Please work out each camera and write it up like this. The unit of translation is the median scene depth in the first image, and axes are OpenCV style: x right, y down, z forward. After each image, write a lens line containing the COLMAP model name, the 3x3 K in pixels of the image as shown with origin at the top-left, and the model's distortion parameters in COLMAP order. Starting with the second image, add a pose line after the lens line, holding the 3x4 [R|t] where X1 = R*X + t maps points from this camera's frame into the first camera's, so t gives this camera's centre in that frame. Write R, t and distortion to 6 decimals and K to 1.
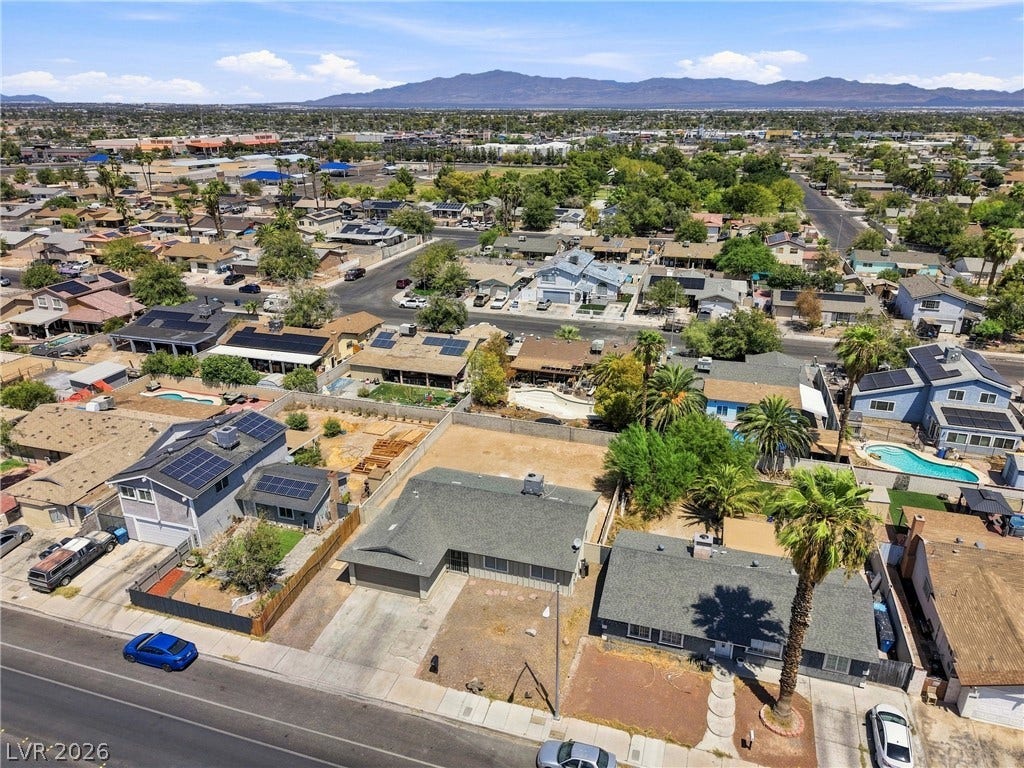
lens RADIAL K [[685.0, 0, 513.0], [0, 685.0, 378.9], [0, 0, 1]] dist [0.040331, -0.045718]
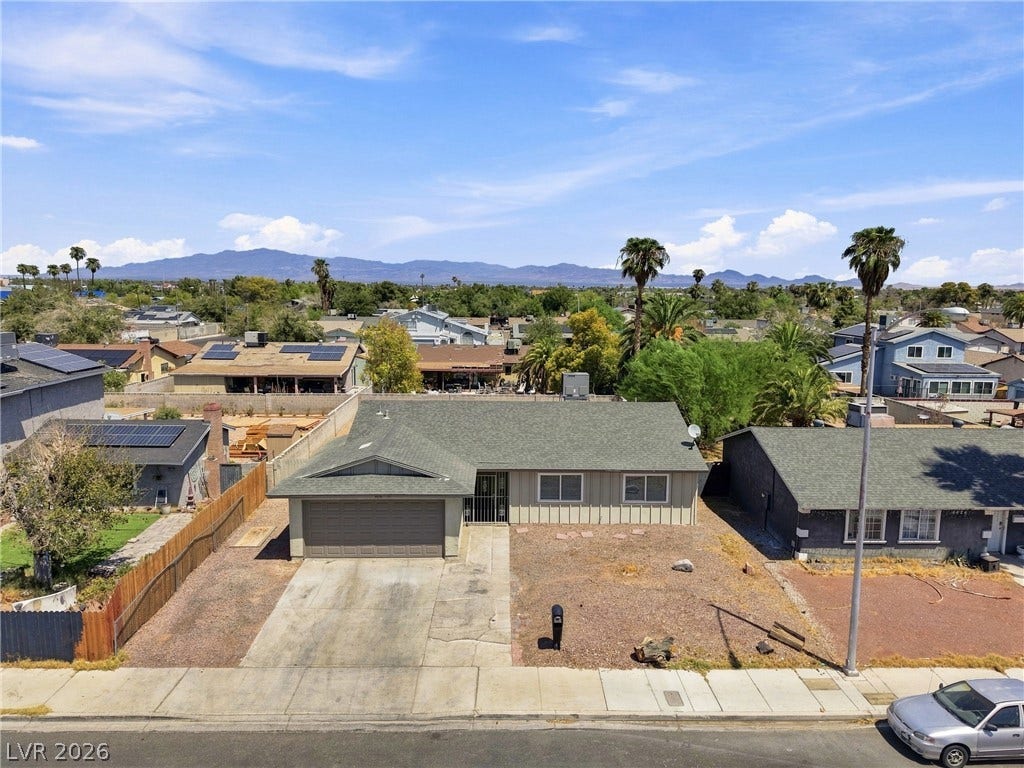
lens RADIAL K [[685.0, 0, 513.0], [0, 685.0, 378.9], [0, 0, 1]] dist [0.040331, -0.045718]
pose [[0.948702, -0.033486, 0.314394, -0.246864], [0.106223, 0.970334, -0.217184, 0.312181], [-0.297795, 0.239439, 0.924114, 0.487260]]
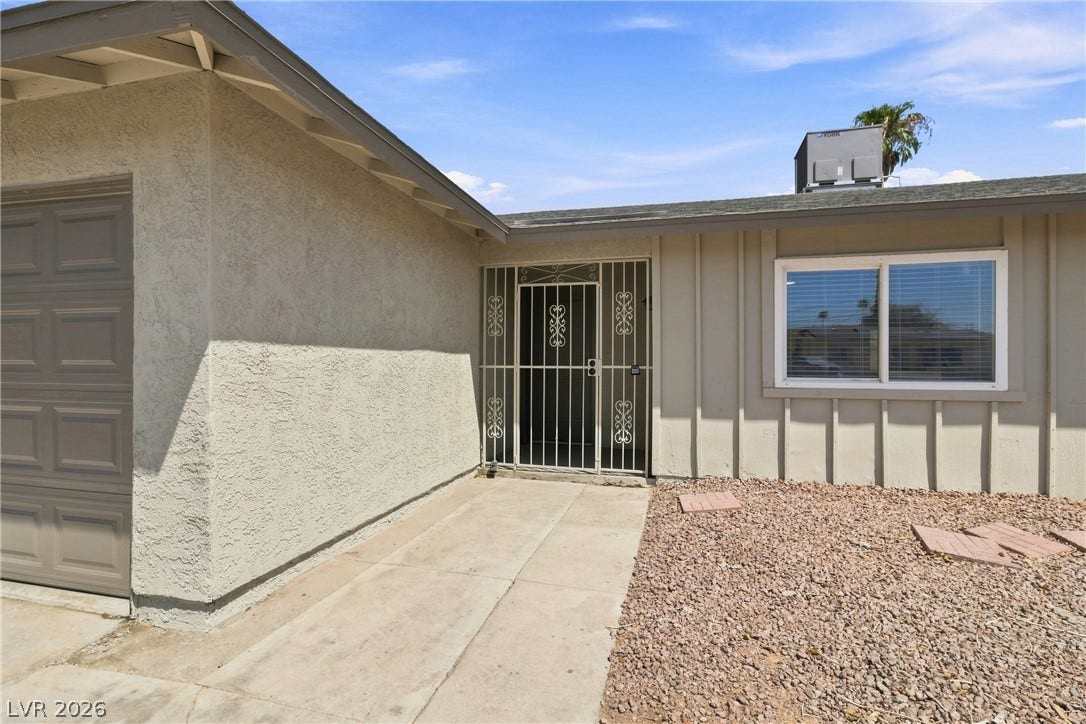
lens RADIAL K [[513.7, 0, 548.0], [0, 513.7, 367.2], [0, 0, 1]] dist [-0.000106, 0.000137]
pose [[0.998153, 0.009919, 0.059936, -0.096627], [0.012401, 0.932541, -0.360851, 0.321659], [-0.059472, 0.360927, 0.930696, 0.956982]]
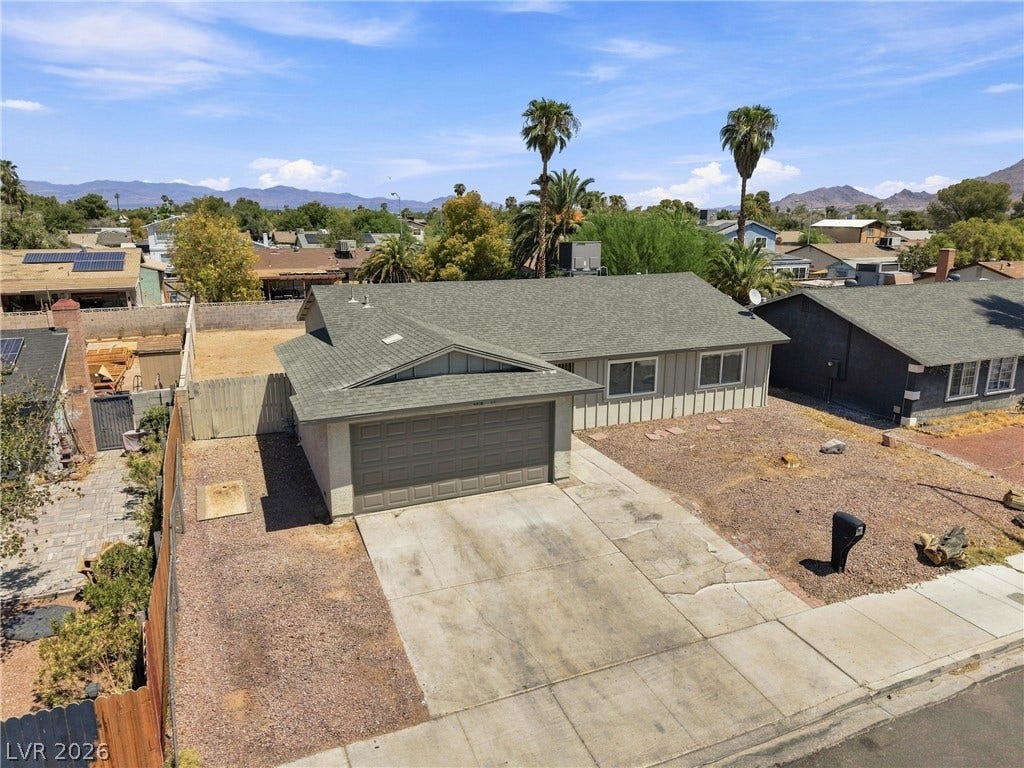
lens RADIAL K [[685.0, 0, 513.0], [0, 685.0, 378.9], [0, 0, 1]] dist [0.040331, -0.045718]
pose [[0.759395, -0.149888, 0.633129, -0.376074], [0.233490, 0.971064, -0.050163, 0.284834], [-0.607290, 0.185923, 0.772419, 0.737159]]
